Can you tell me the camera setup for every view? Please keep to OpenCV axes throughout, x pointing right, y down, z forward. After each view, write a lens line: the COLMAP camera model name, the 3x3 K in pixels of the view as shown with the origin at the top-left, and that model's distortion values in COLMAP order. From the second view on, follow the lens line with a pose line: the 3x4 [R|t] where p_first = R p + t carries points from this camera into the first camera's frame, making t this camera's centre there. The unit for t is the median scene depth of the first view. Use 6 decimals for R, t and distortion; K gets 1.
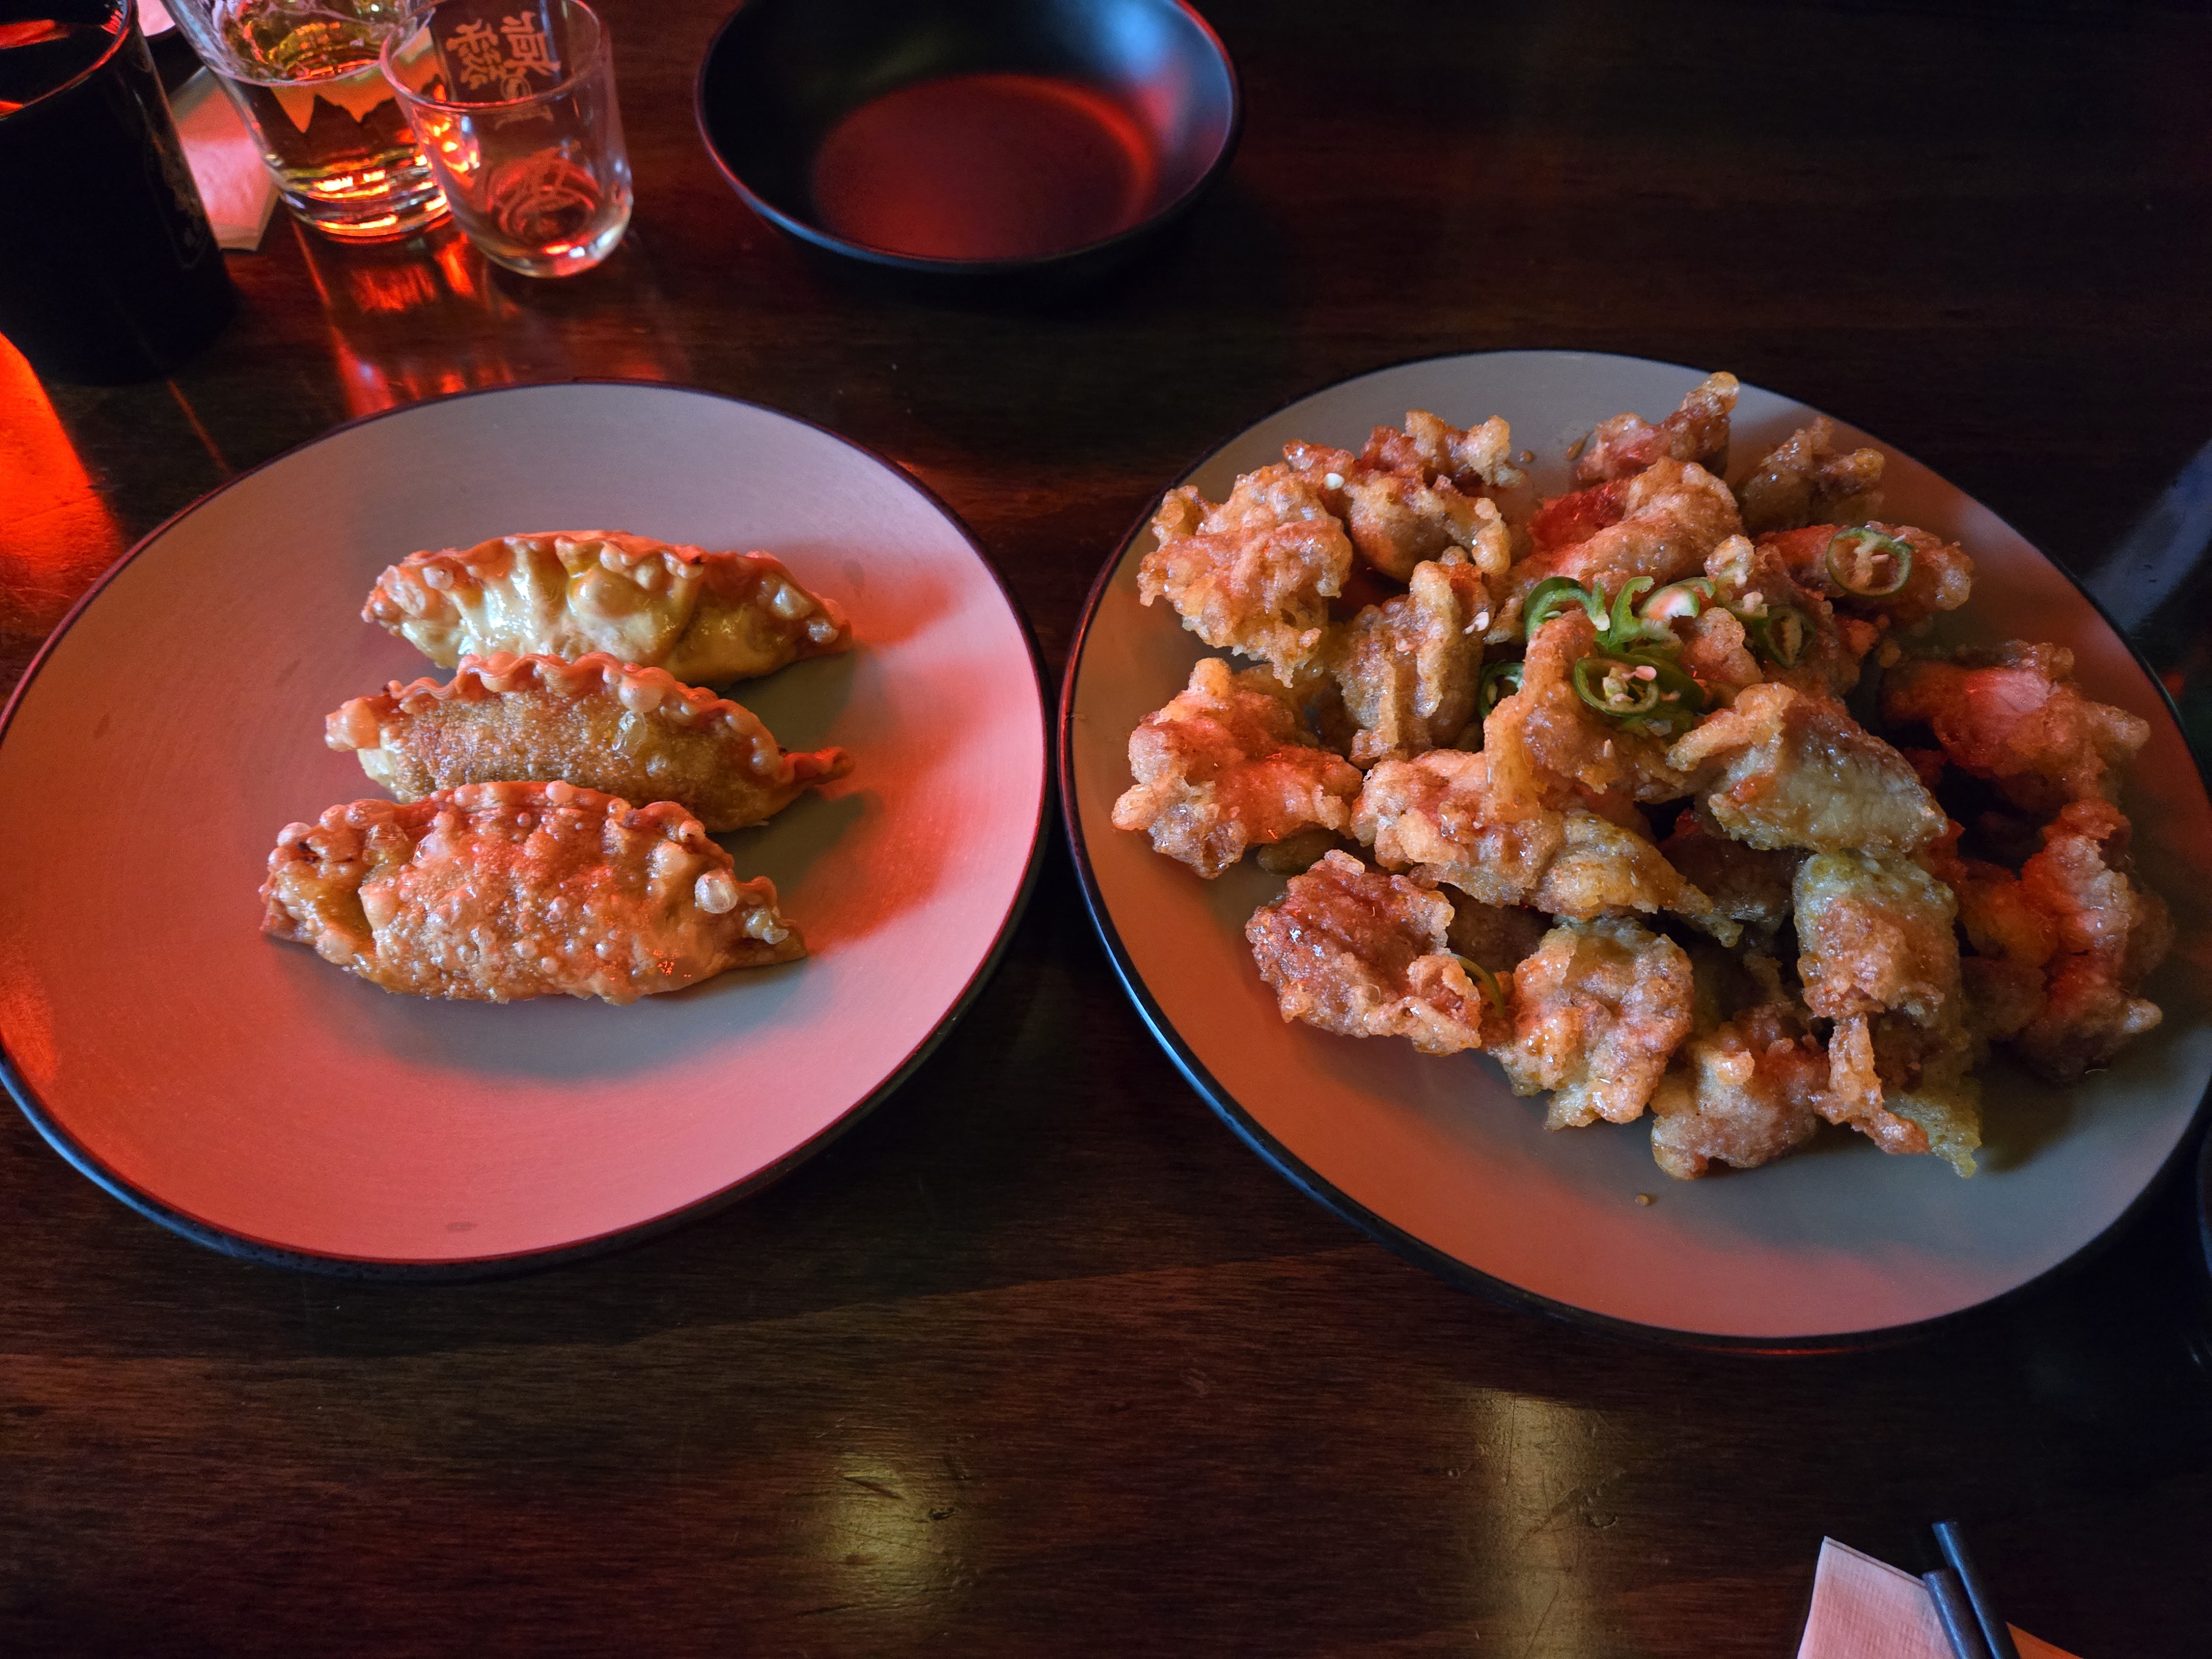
lens RADIAL K [[1460.0, 0, 1106.0], [0, 1460.0, 829.5], [0, 0, 1]] dist [0.049495, -0.041882]
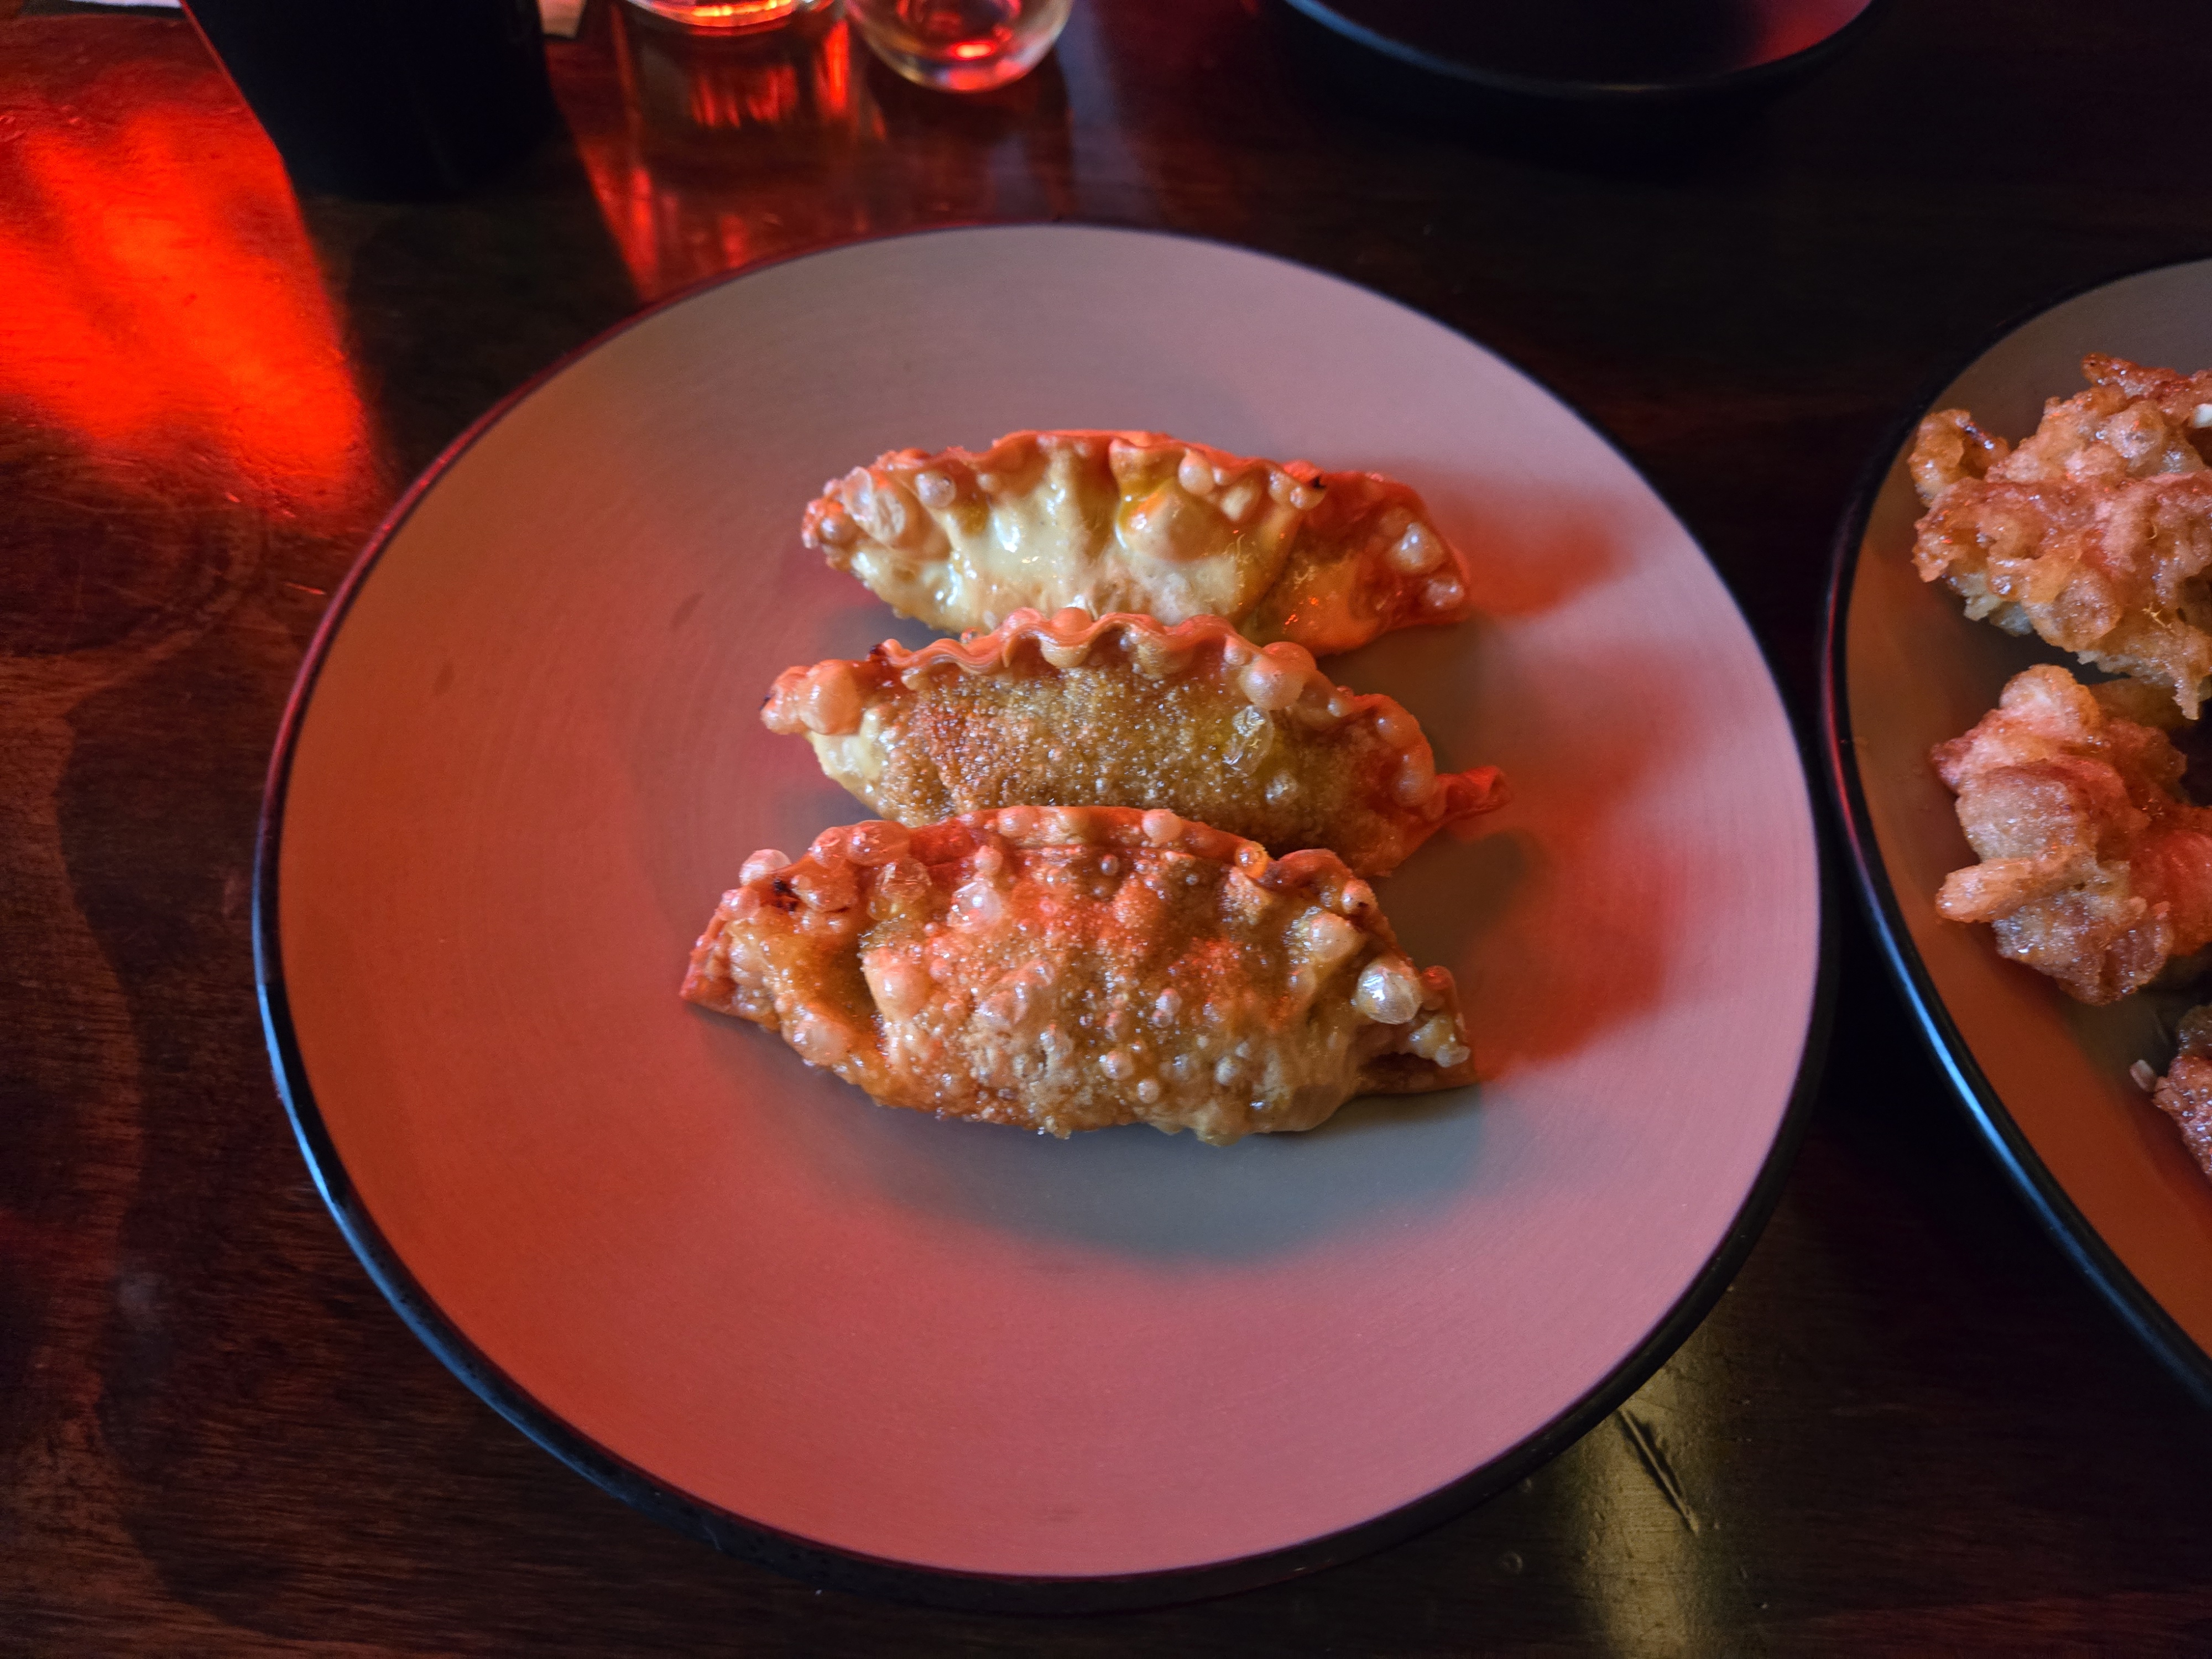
lens RADIAL K [[1468.0, 0, 1105.7], [0, 1468.0, 818.5], [0, 0, 1]] dist [0.041825, -0.047000]
pose [[0.998285, 0.057757, -0.009597, -0.390530], [-0.057408, 0.997793, 0.033374, -0.049300], [0.011504, -0.032766, 0.999397, 0.338431]]
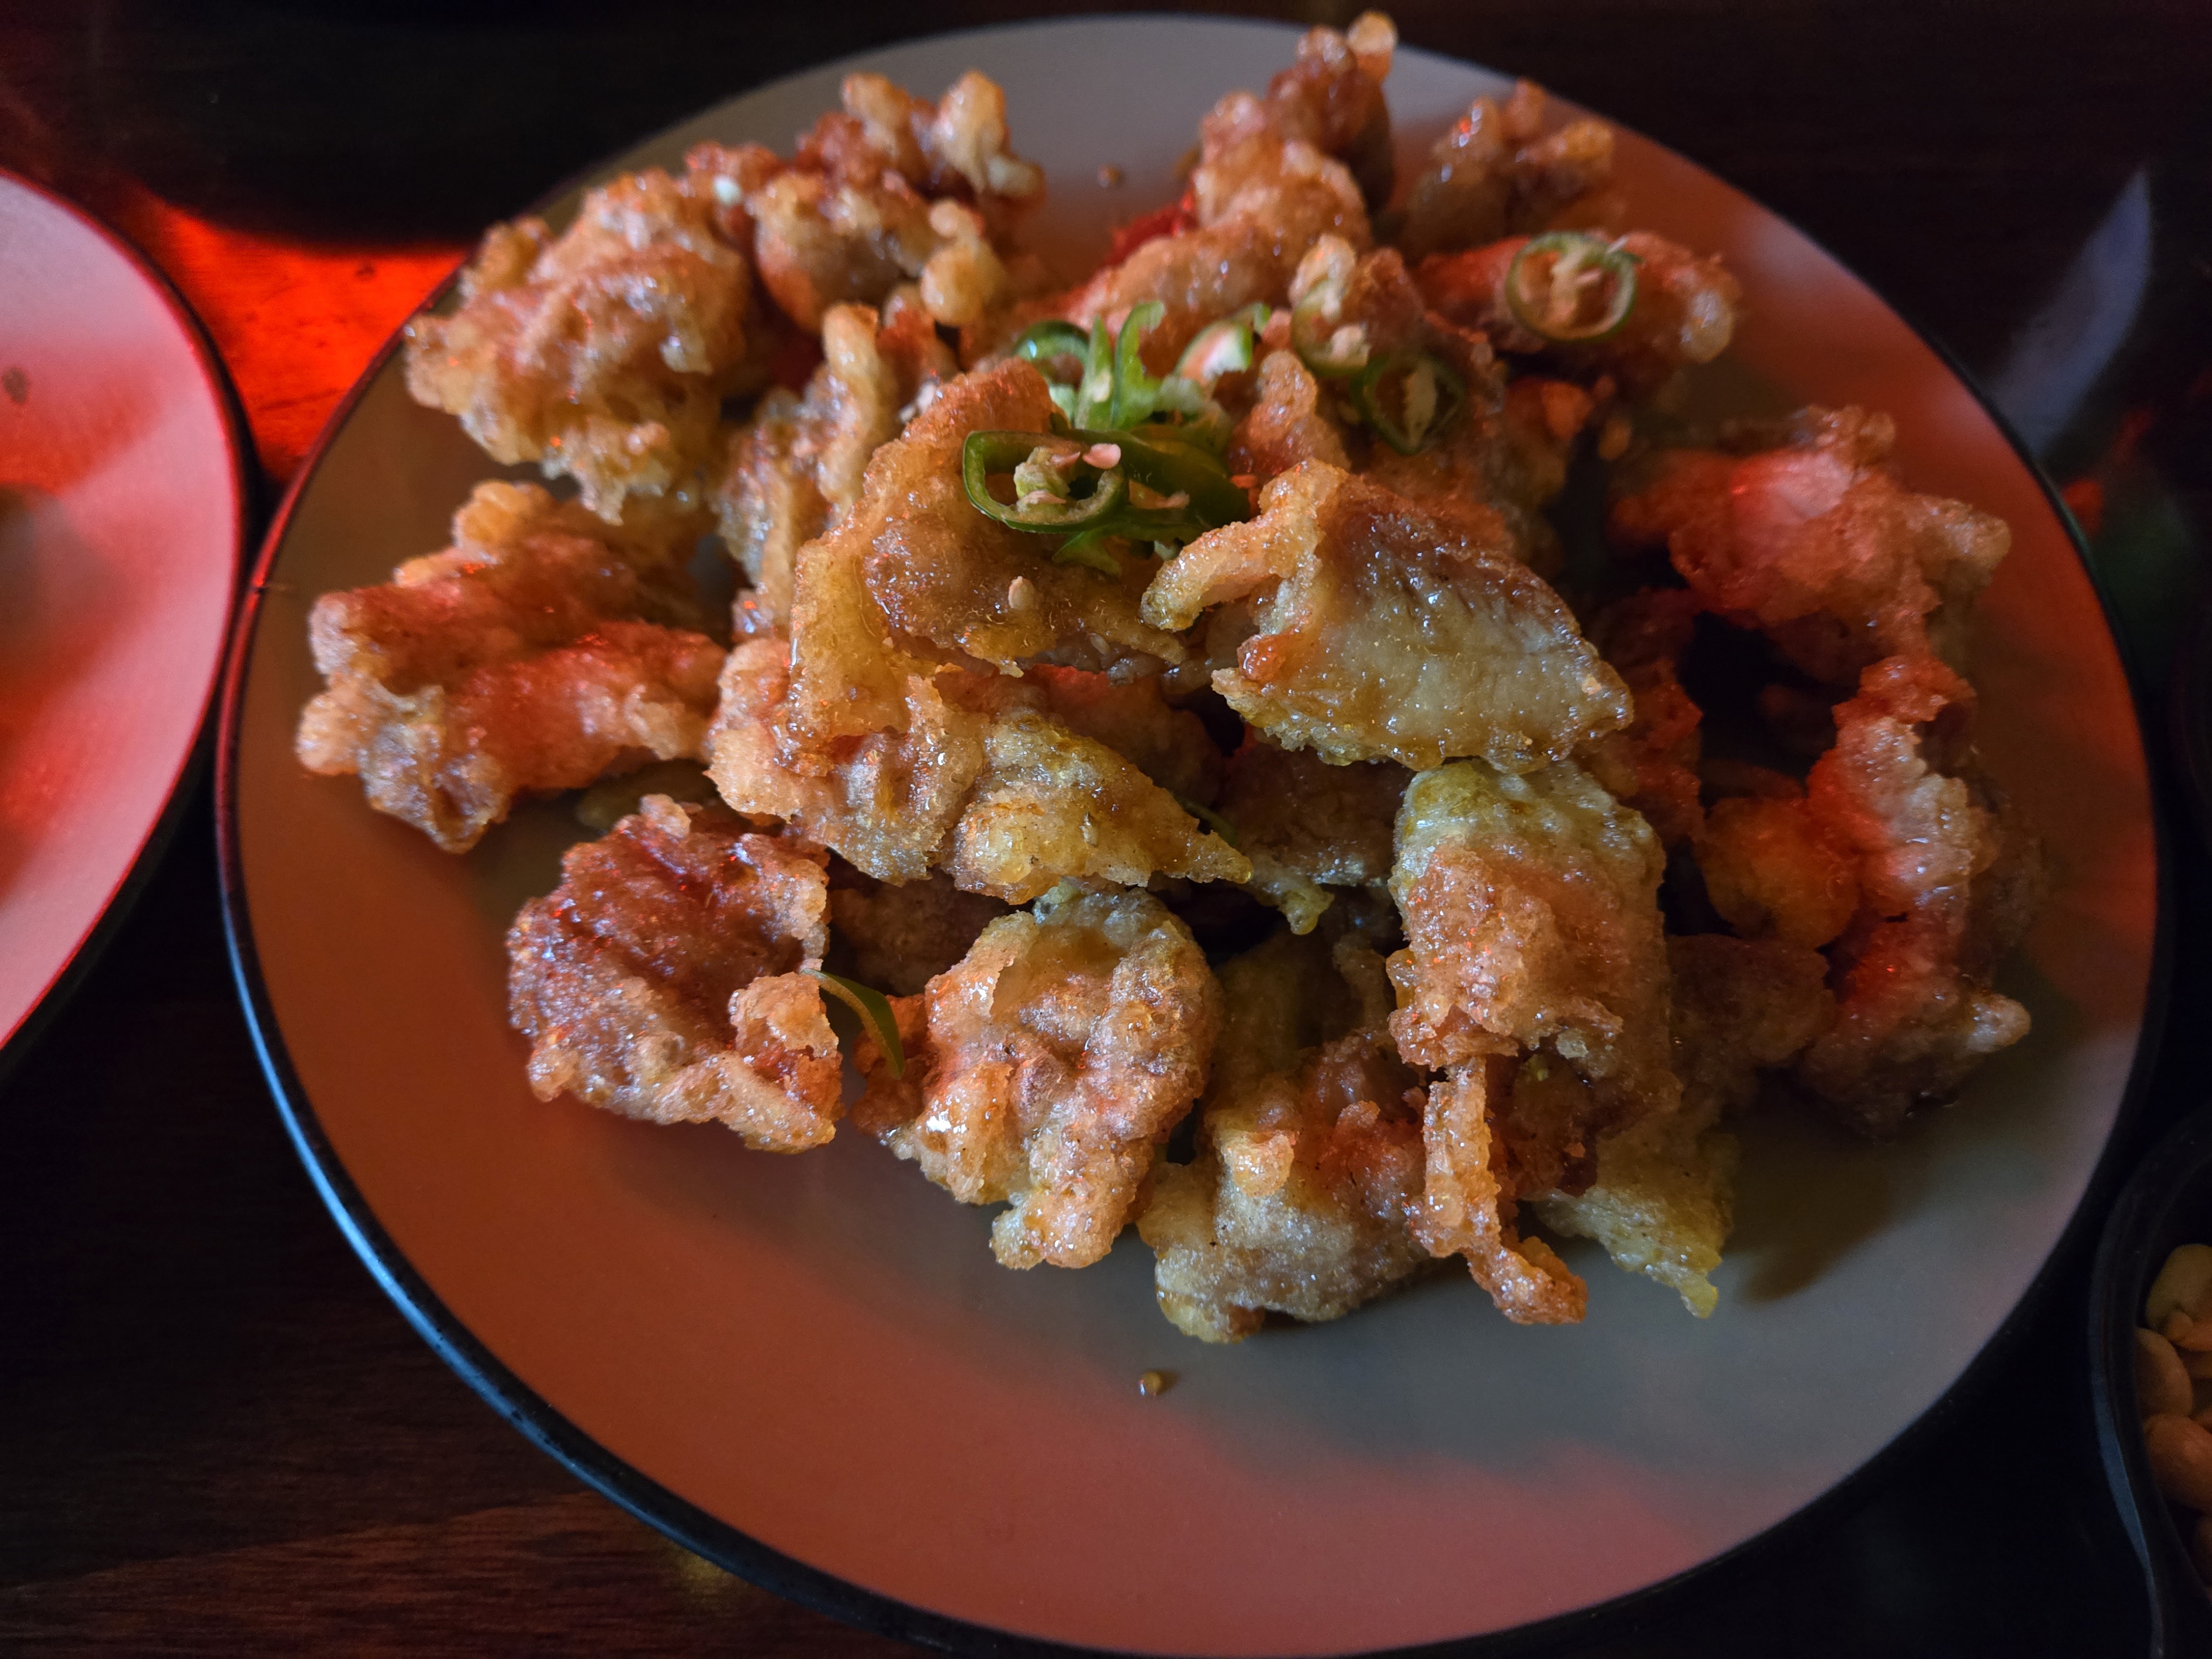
lens RADIAL K [[1496.7, 0, 1102.9], [0, 1496.7, 813.6], [0, 0, 1]] dist [0.031836, -0.046243]
pose [[0.998917, -0.042789, 0.018252, 0.331745], [0.042053, 0.998355, 0.038981, 0.005851], [-0.019890, -0.038171, 0.999073, 0.407075]]
